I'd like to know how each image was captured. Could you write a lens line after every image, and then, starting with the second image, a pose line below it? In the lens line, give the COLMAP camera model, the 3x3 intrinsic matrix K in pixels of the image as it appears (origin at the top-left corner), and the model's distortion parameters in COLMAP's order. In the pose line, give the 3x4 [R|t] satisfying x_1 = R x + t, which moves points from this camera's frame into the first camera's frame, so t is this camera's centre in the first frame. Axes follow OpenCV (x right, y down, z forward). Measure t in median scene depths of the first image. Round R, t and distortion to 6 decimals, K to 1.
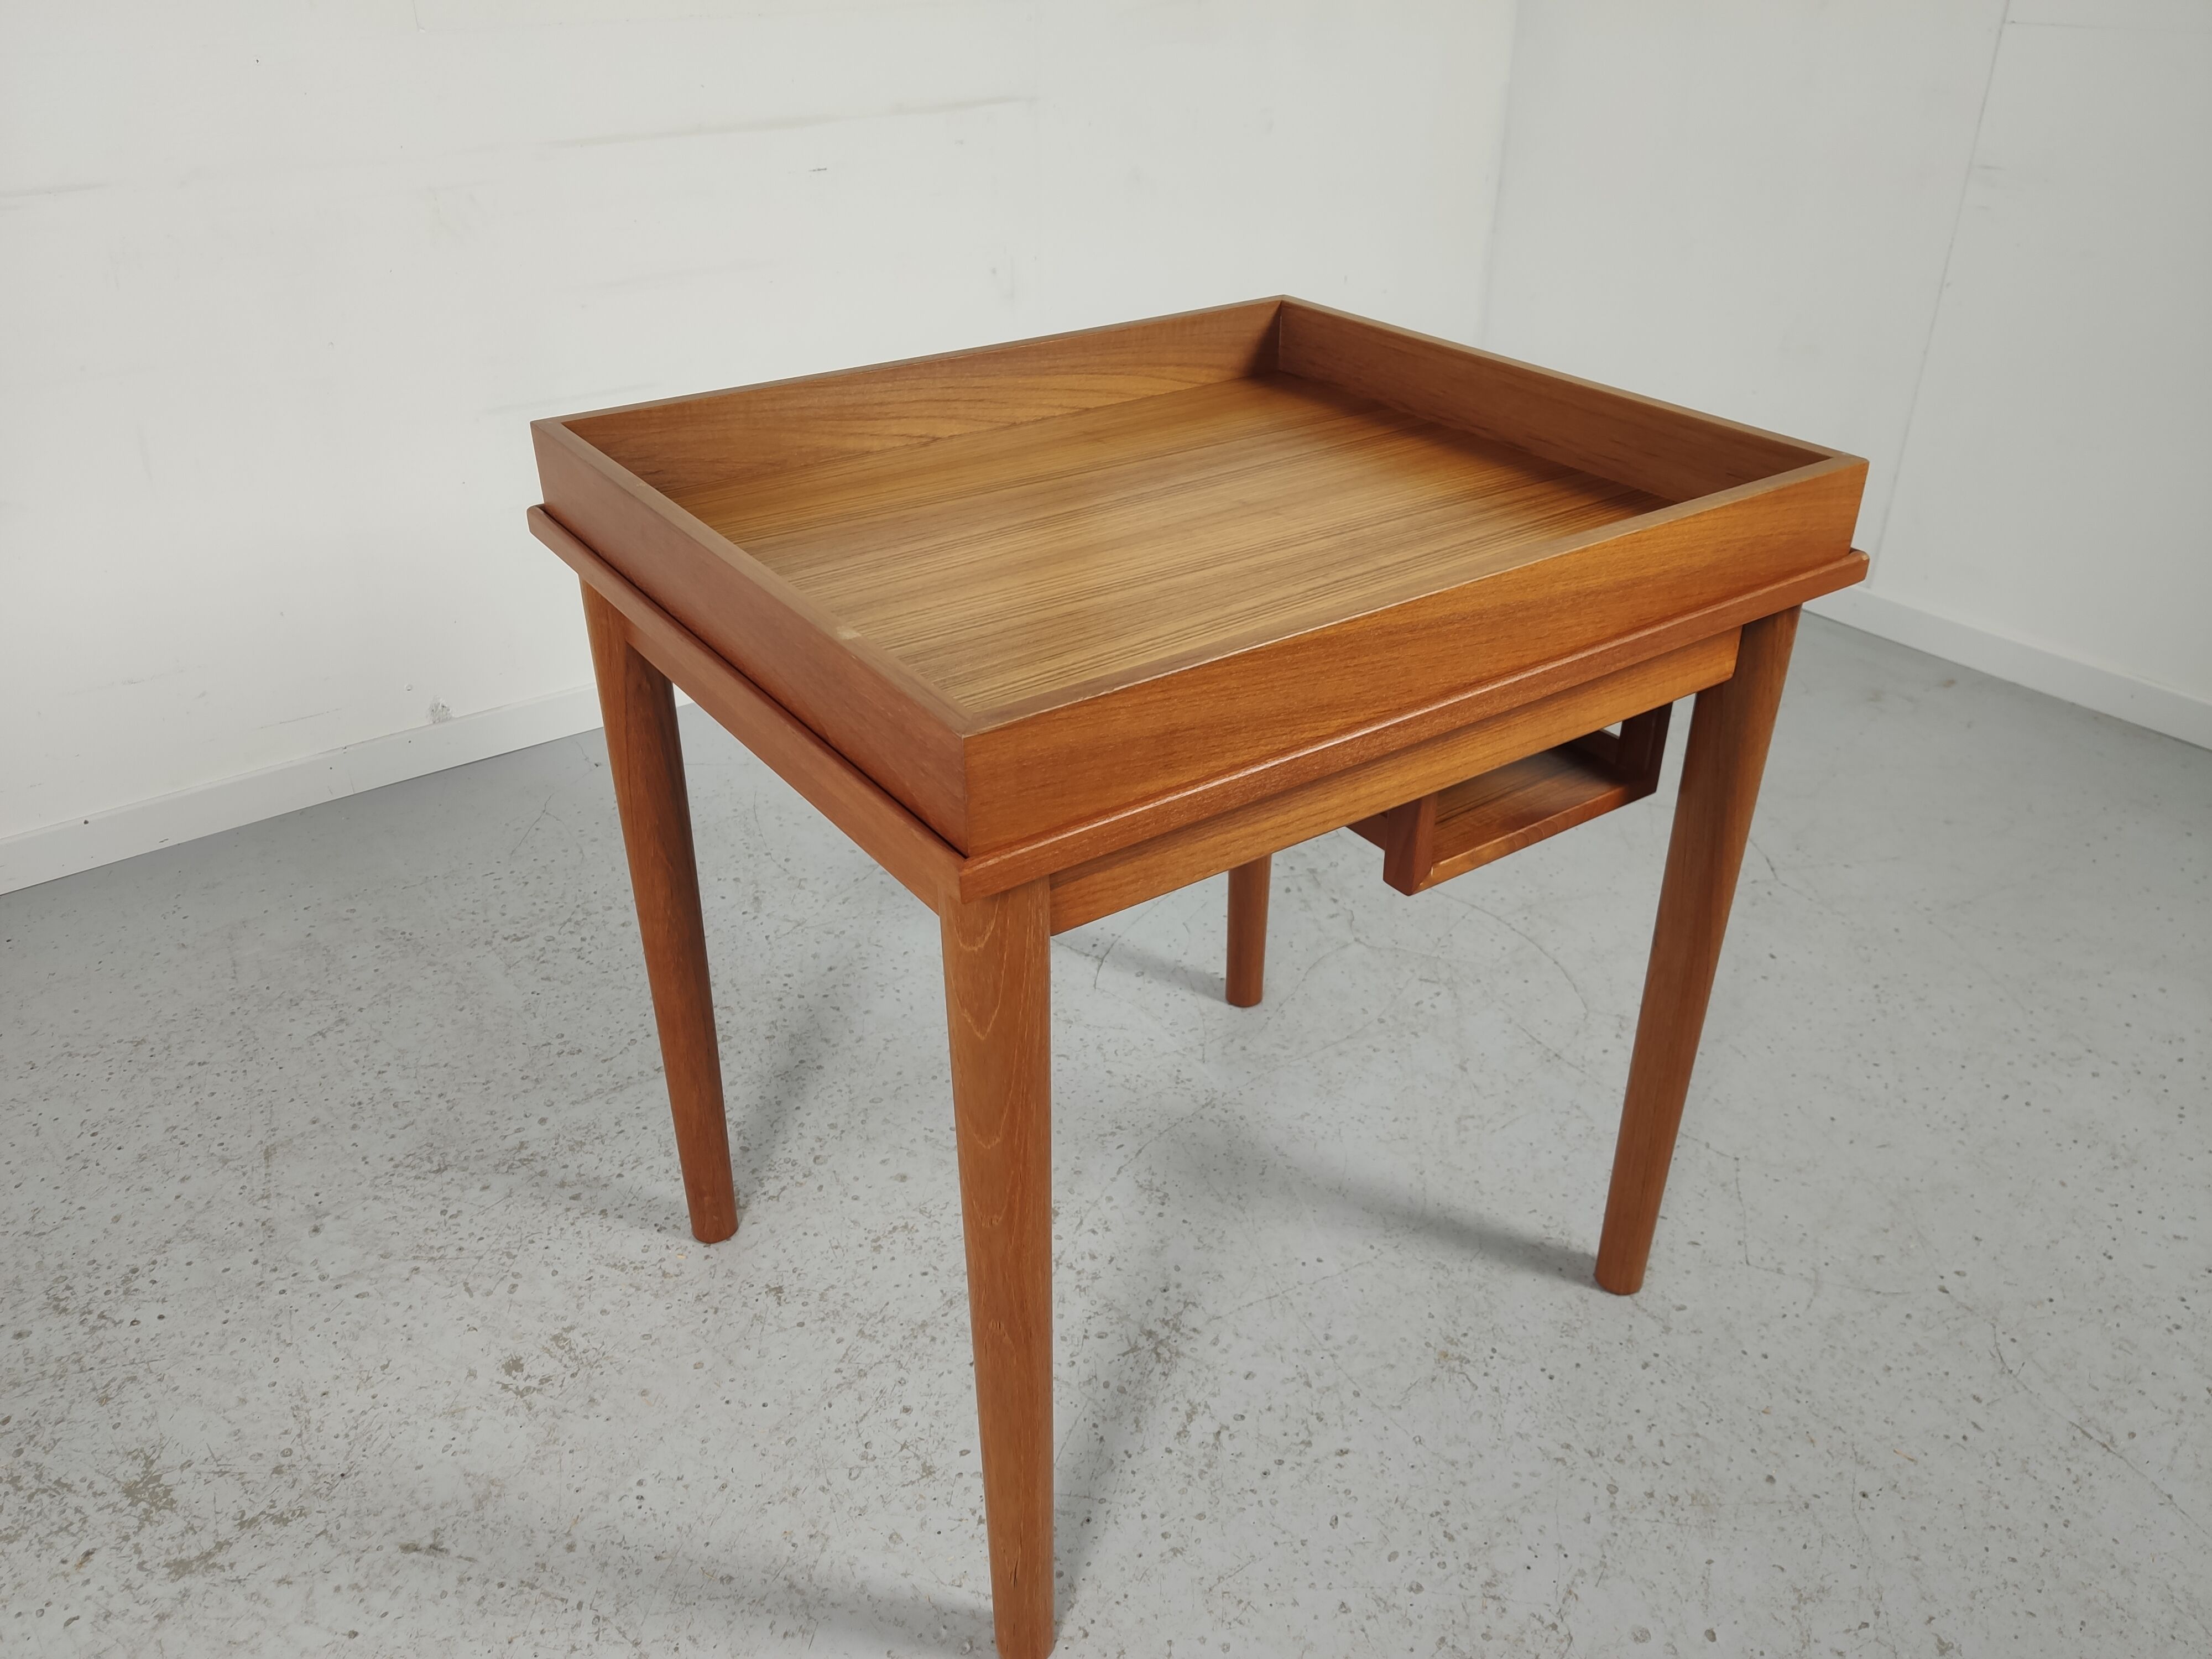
lens RADIAL K [[1740.8, 0, 1155.1], [0, 1740.8, 814.7], [0, 0, 1]] dist [0.002272, -0.026256]
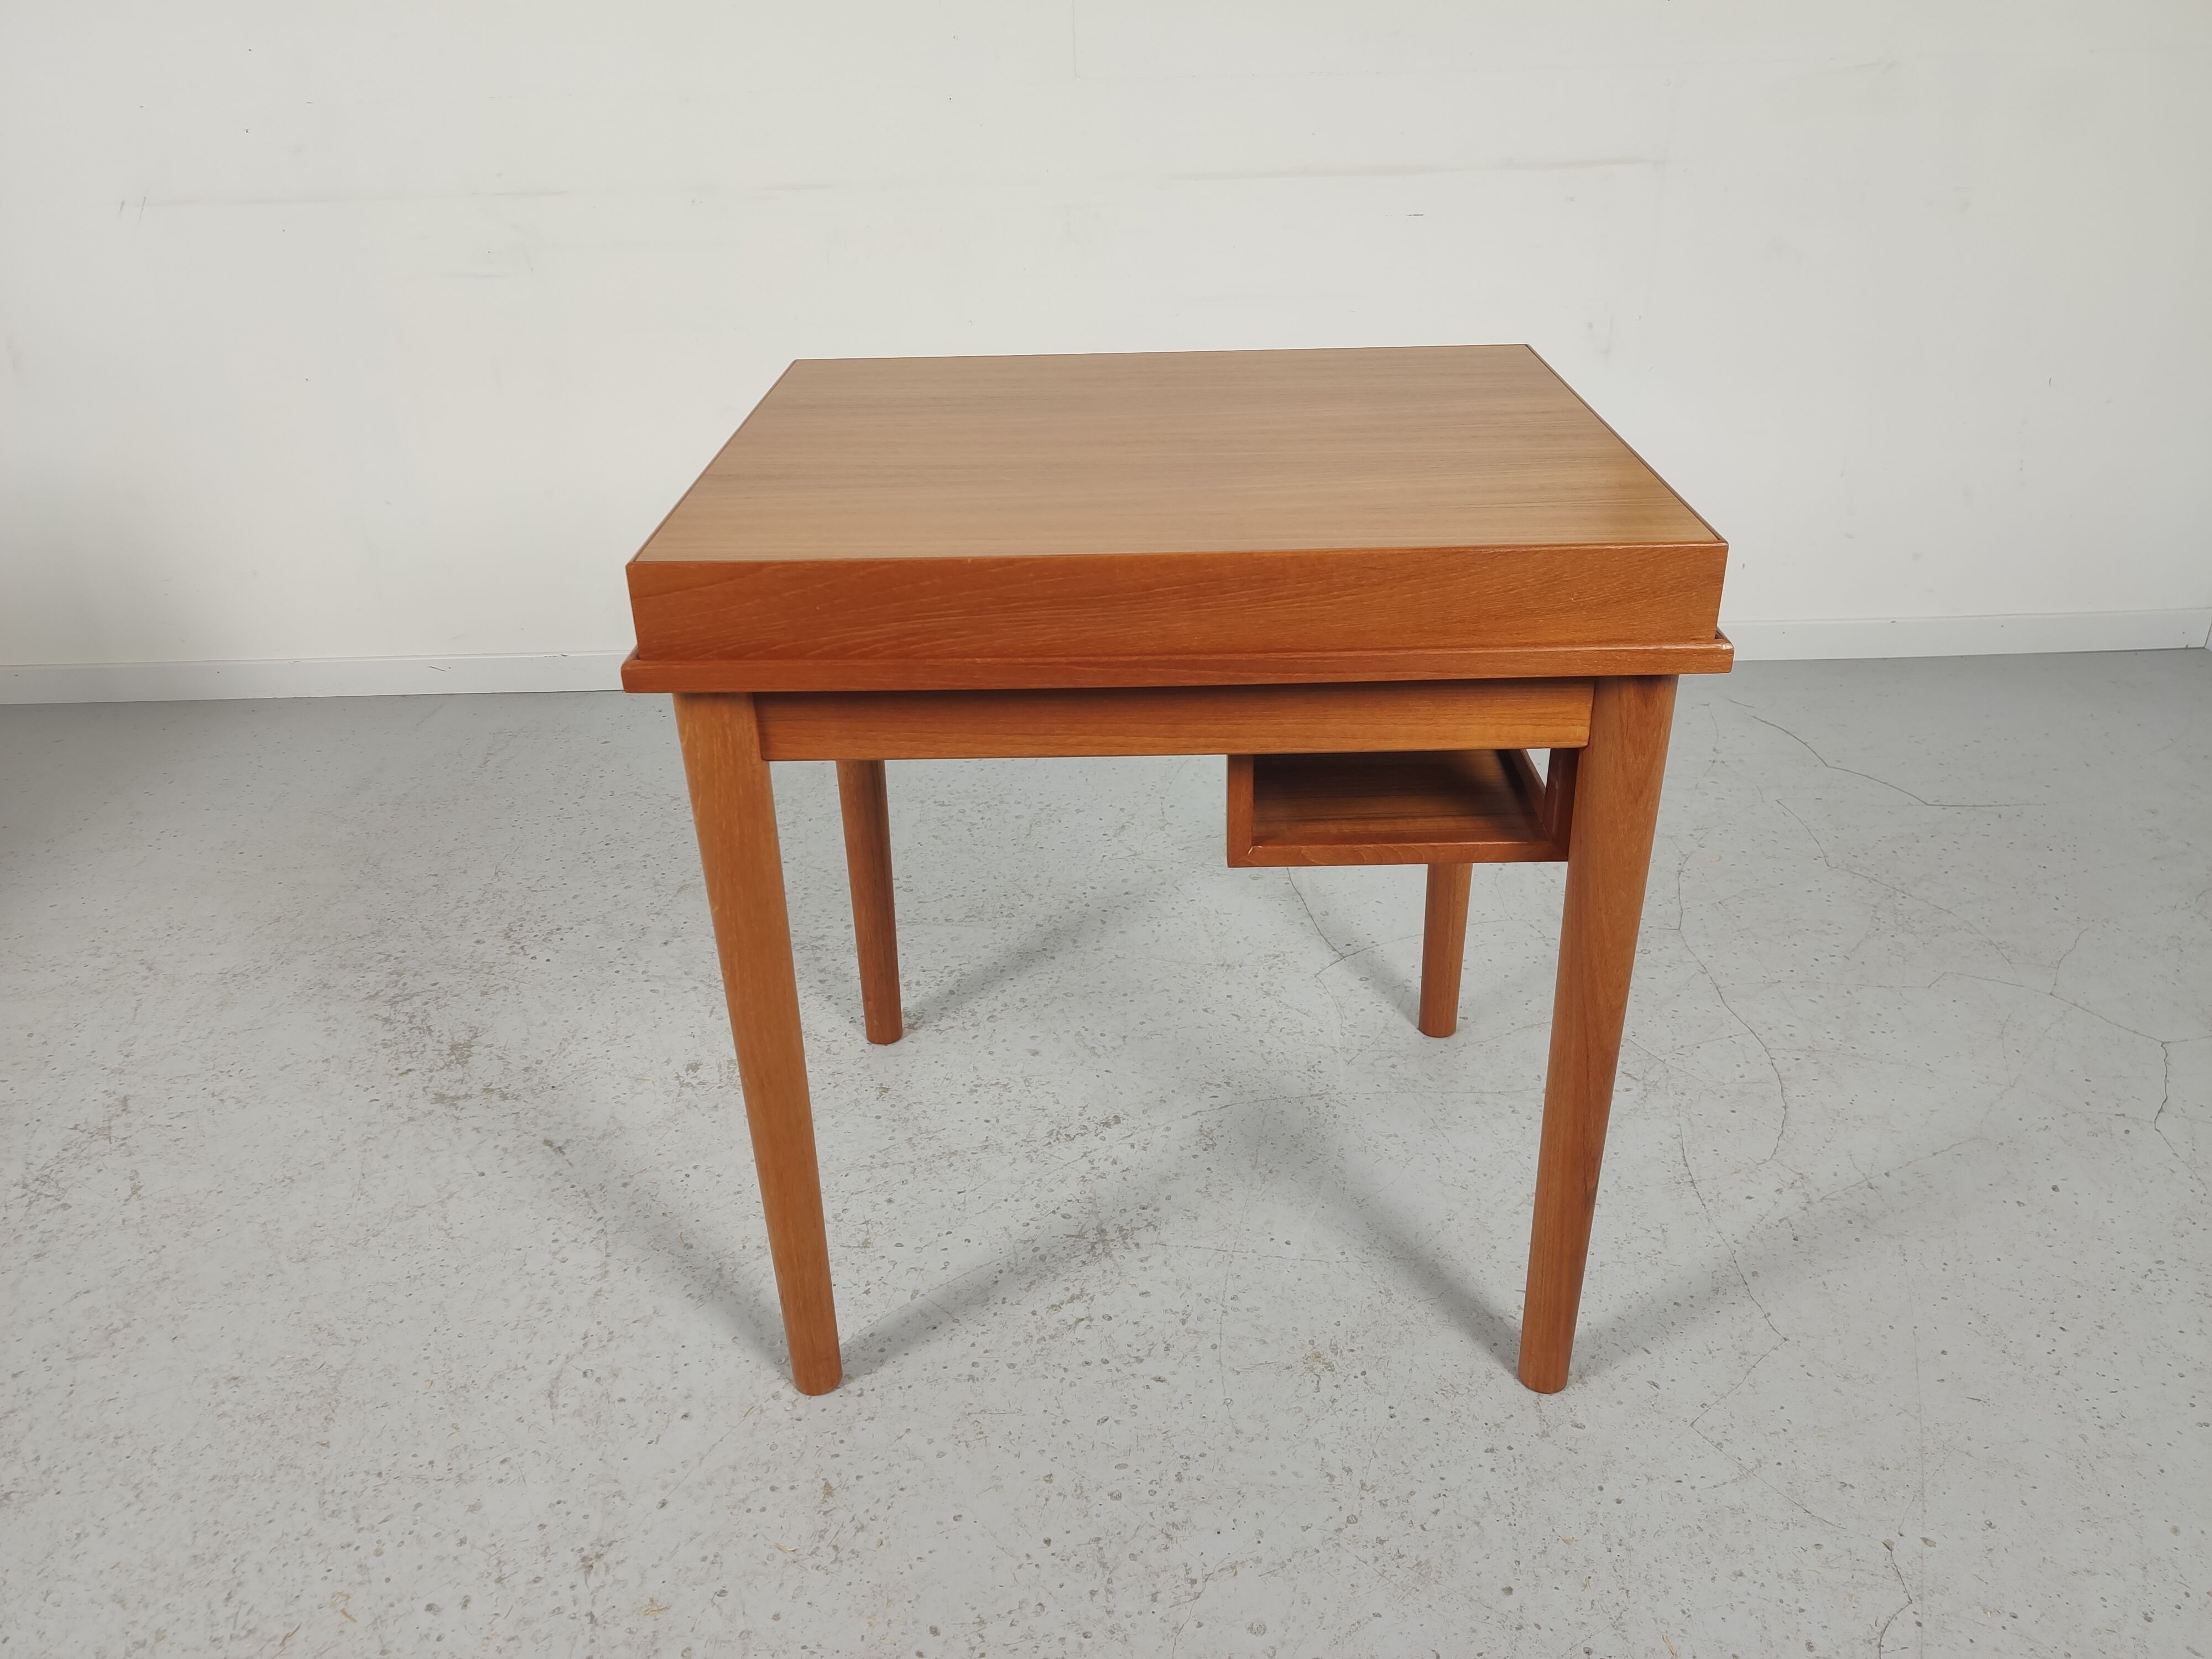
lens RADIAL K [[1740.8, 0, 1114.3], [0, 1740.8, 843.7], [0, 0, 1]] dist [0.002272, -0.026256]
pose [[0.803681, 0.256655, -0.536866, 0.484817], [-0.268232, 0.961597, 0.058163, -0.008187], [0.531177, 0.097260, 0.841660, 0.033789]]
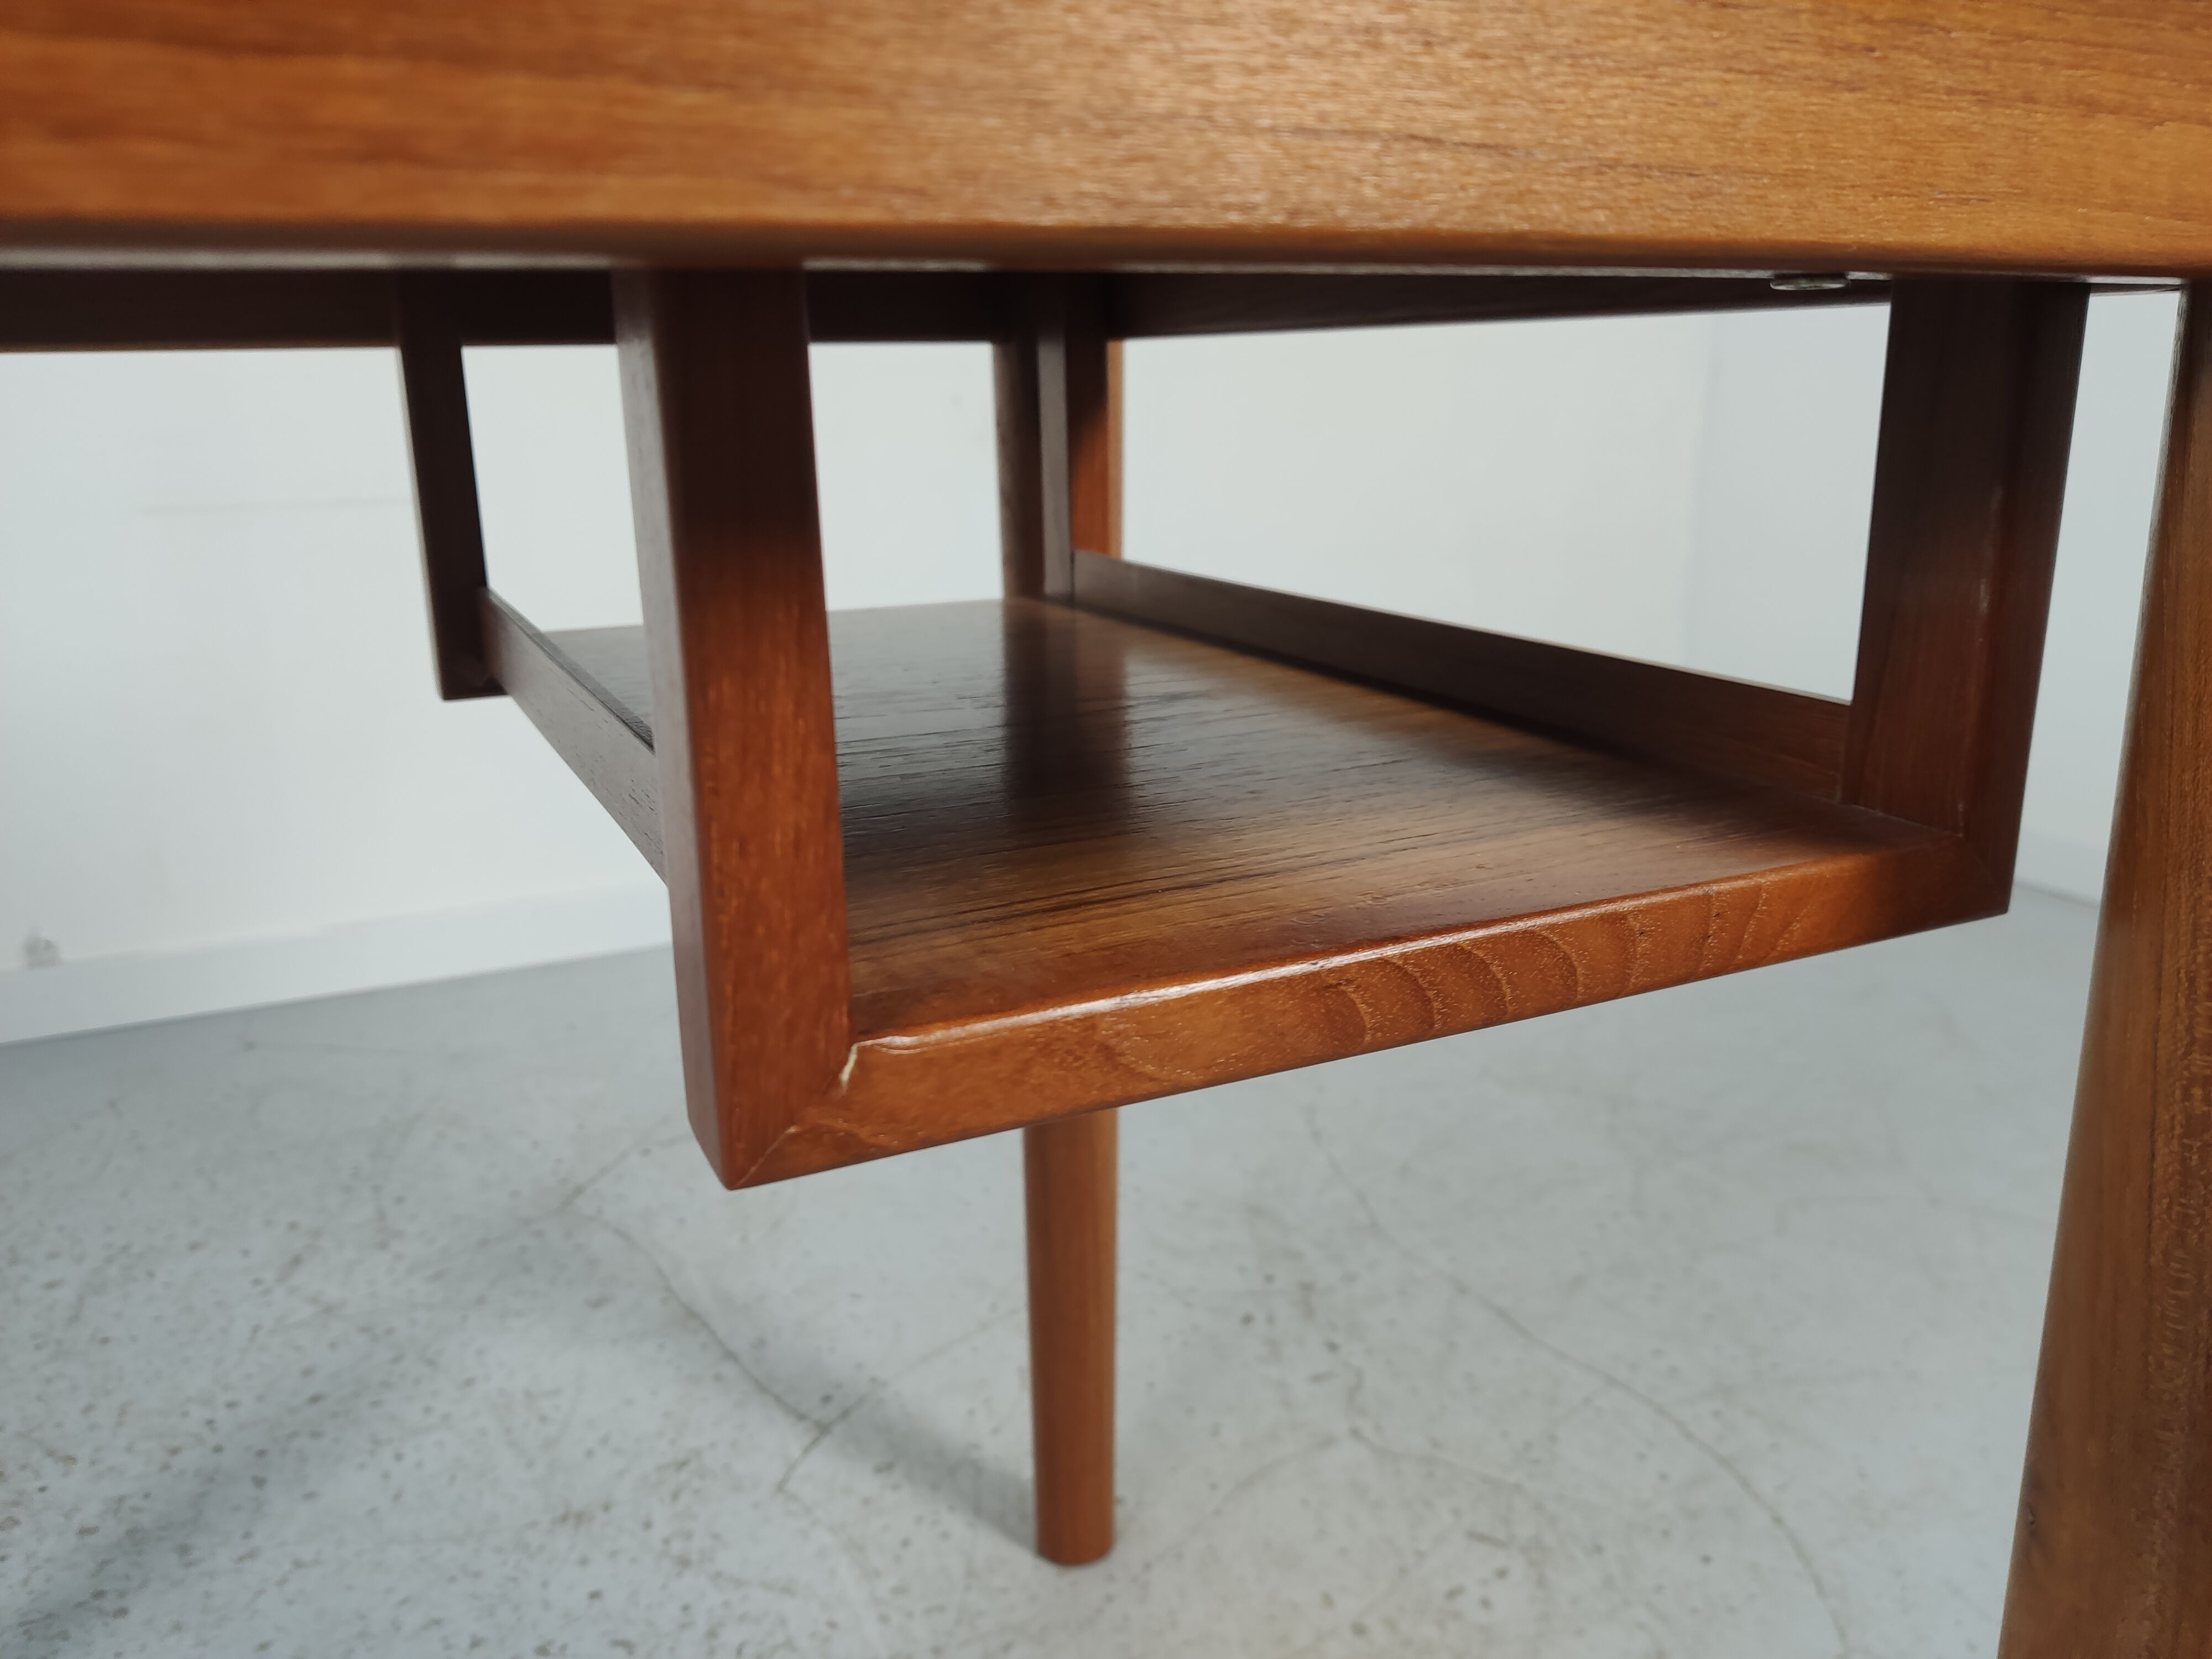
lens RADIAL K [[1740.8, 0, 1150.3], [0, 1740.8, 802.9], [0, 0, 1]] dist [0.002272, -0.026256]
pose [[0.985760, 0.028055, -0.165801, 0.164044], [-0.070281, 0.964475, -0.254654, 0.036752], [0.152767, 0.262681, 0.952712, 0.585243]]
